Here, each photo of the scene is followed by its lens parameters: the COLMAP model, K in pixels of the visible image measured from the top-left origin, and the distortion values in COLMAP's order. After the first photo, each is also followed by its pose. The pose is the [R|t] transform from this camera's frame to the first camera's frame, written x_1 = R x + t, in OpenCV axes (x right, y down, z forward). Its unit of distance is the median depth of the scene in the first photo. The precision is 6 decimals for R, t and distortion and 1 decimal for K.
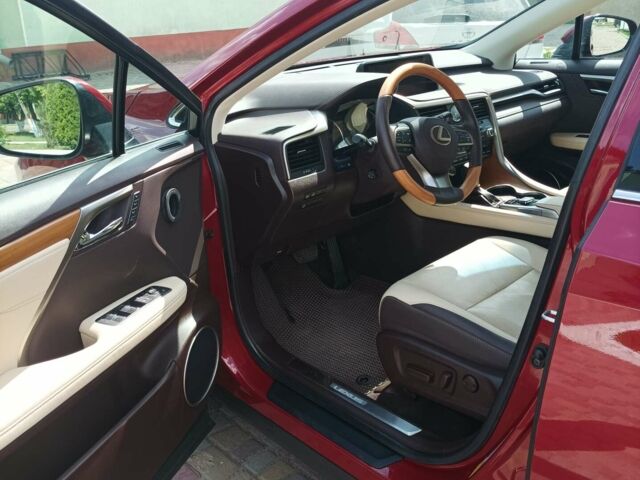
lens RADIAL K [[622.3, 0, 320.8], [0, 622.3, 266.3], [0, 0, 1]] dist [0.000206, 0.019780]
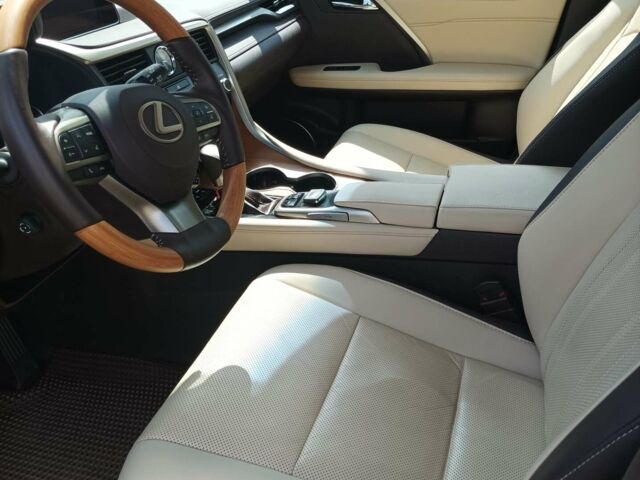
lens RADIAL K [[622.3, 0, 320.8], [0, 622.3, 266.3], [0, 0, 1]] dist [0.000206, 0.019780]
pose [[0.878727, -0.238241, 0.413619, 0.071865], [0.190554, 0.969579, 0.153639, -0.140684], [-0.437639, -0.056190, 0.897393, 0.477203]]
